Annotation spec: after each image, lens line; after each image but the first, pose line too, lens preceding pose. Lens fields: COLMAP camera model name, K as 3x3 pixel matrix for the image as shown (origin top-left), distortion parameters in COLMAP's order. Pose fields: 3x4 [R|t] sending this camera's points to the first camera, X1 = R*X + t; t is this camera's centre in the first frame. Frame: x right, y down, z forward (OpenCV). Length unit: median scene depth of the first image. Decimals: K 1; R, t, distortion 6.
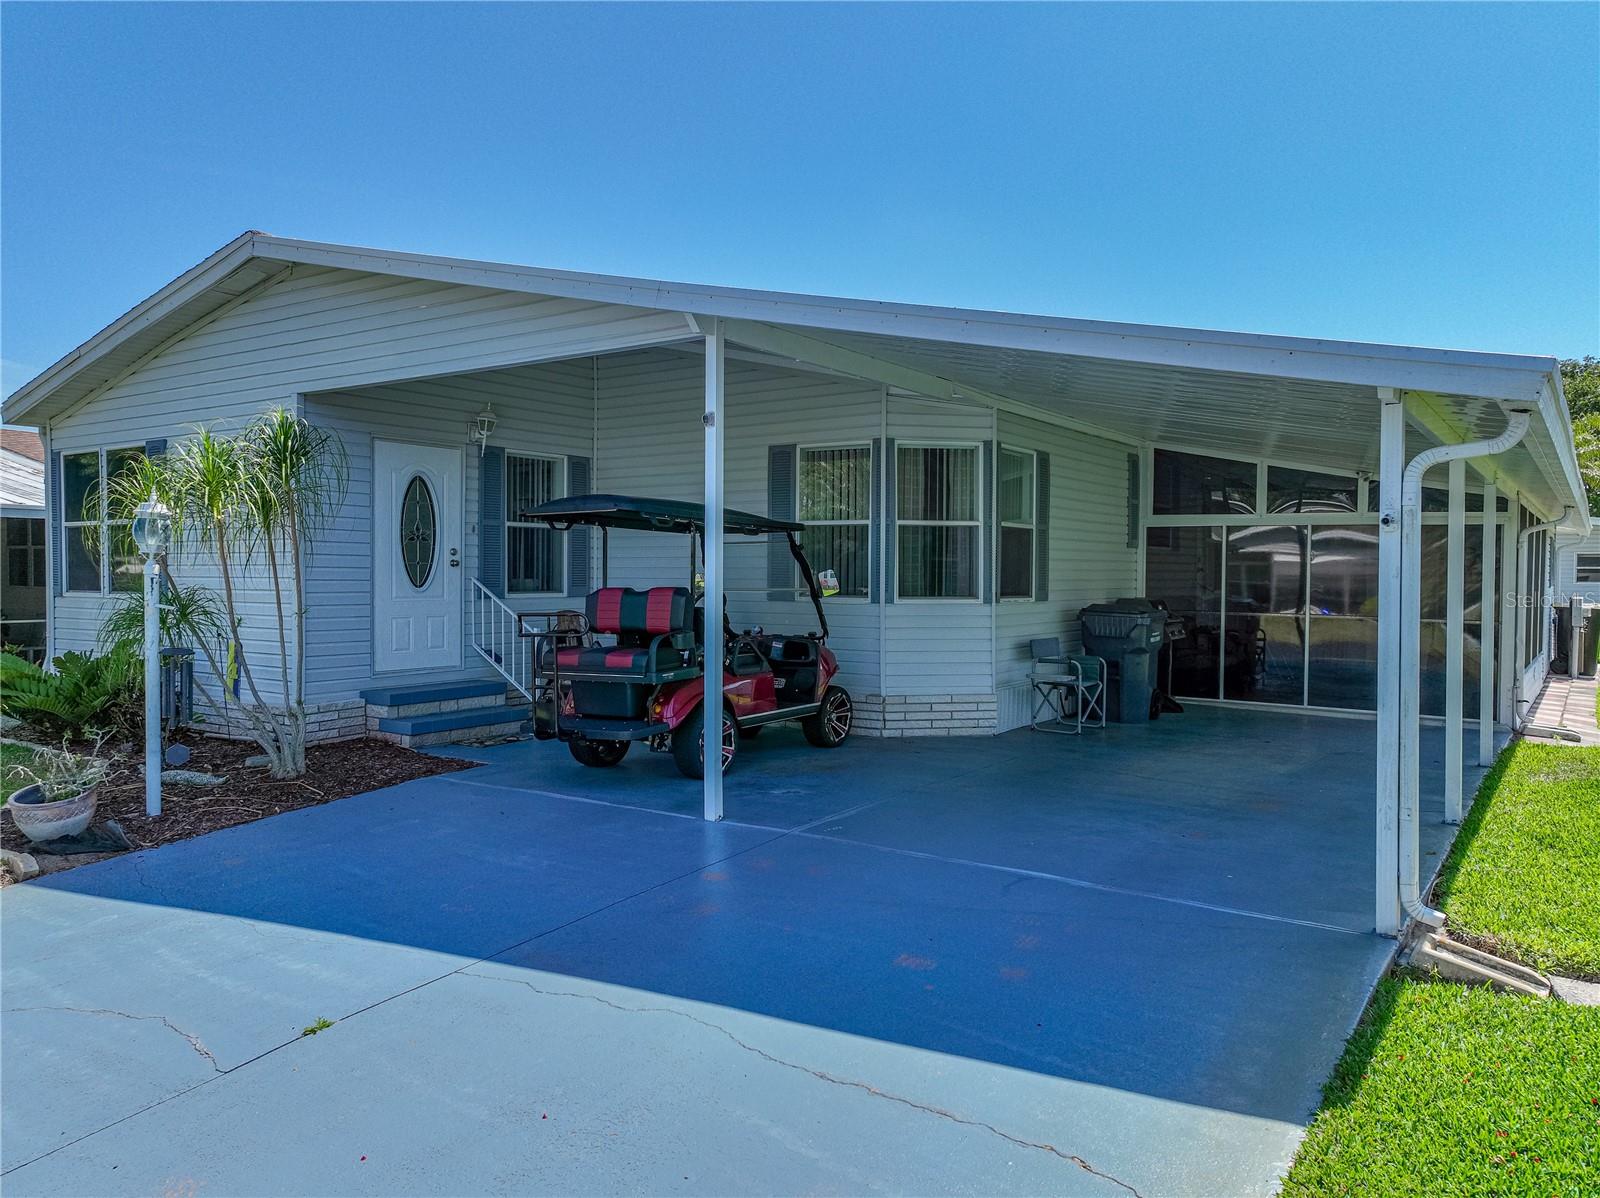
lens RADIAL K [[1137.1, 0, 785.3], [0, 1137.1, 592.9], [0, 0, 1]] dist [0.029349, 0.005348]
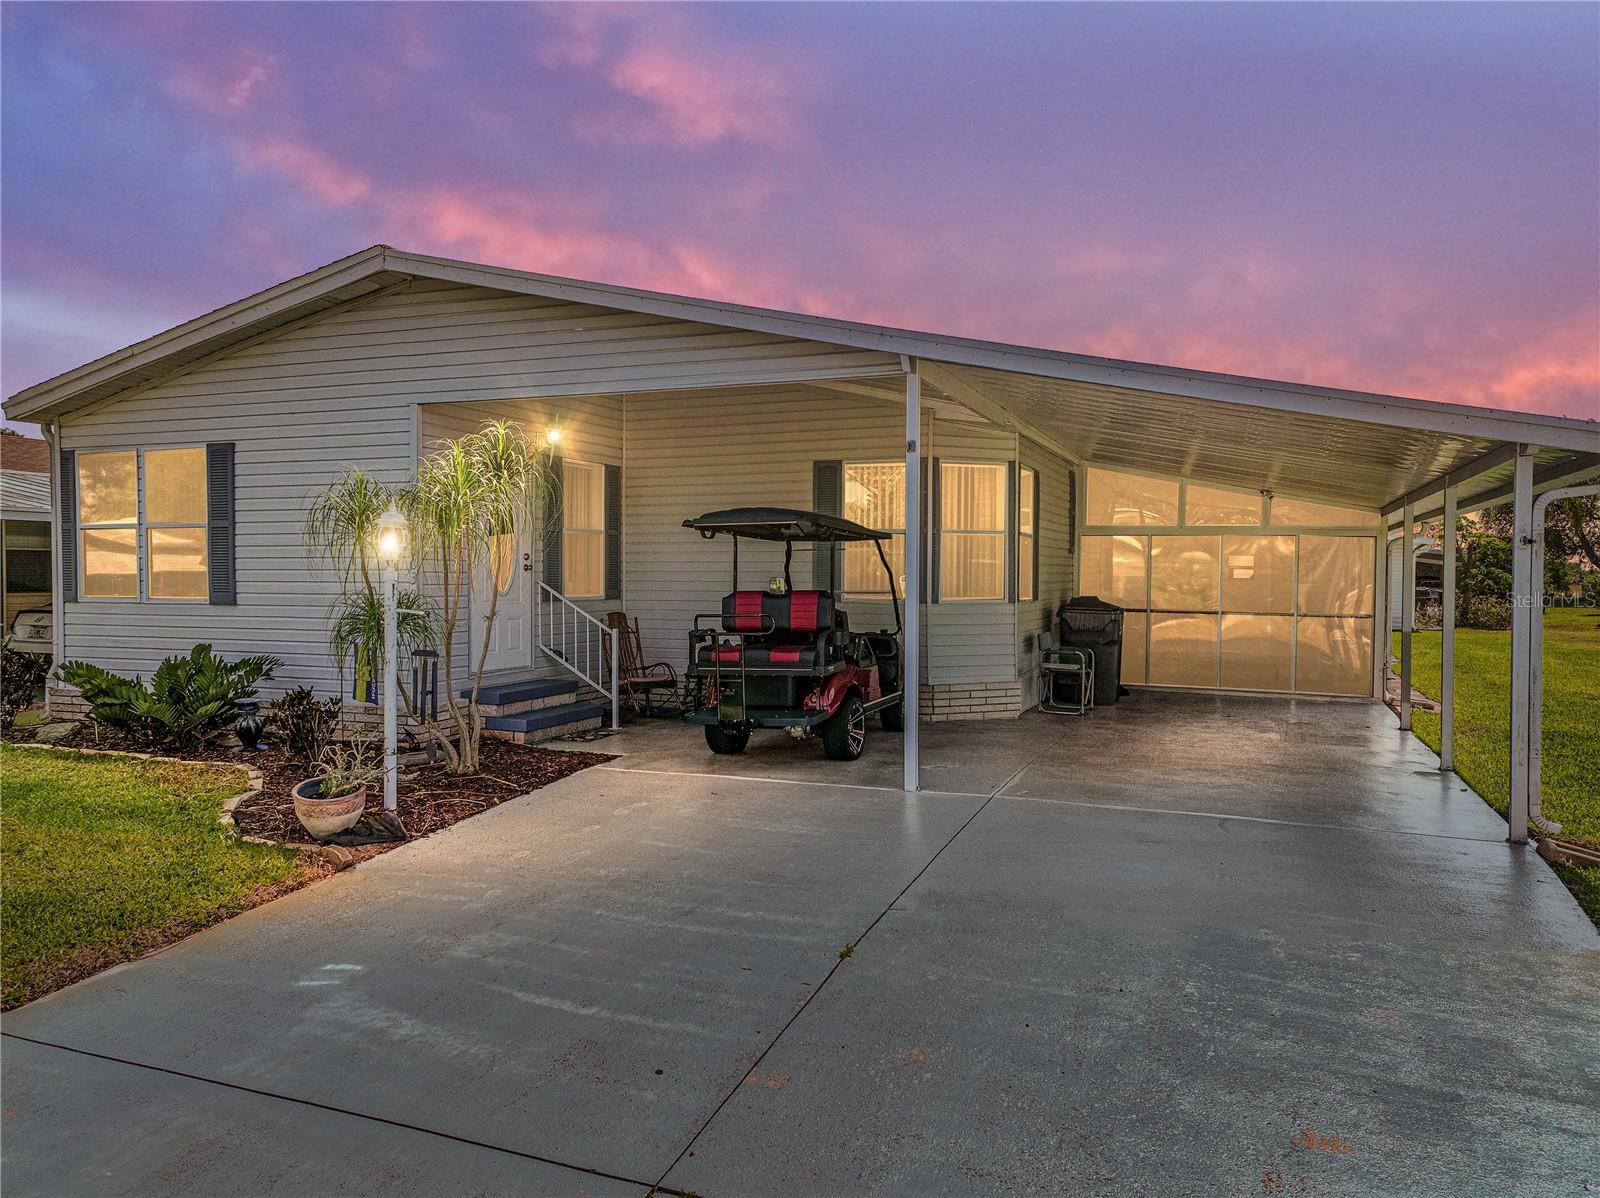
lens RADIAL K [[1126.5, 0, 802.2], [0, 1126.5, 611.1], [0, 0, 1]] dist [0.009264, 0.003474]
pose [[0.974733, -0.008192, 0.223224, -0.287268], [0.004404, 0.999838, 0.017463, -0.003332], [-0.223331, -0.016038, 0.974611, -0.064649]]
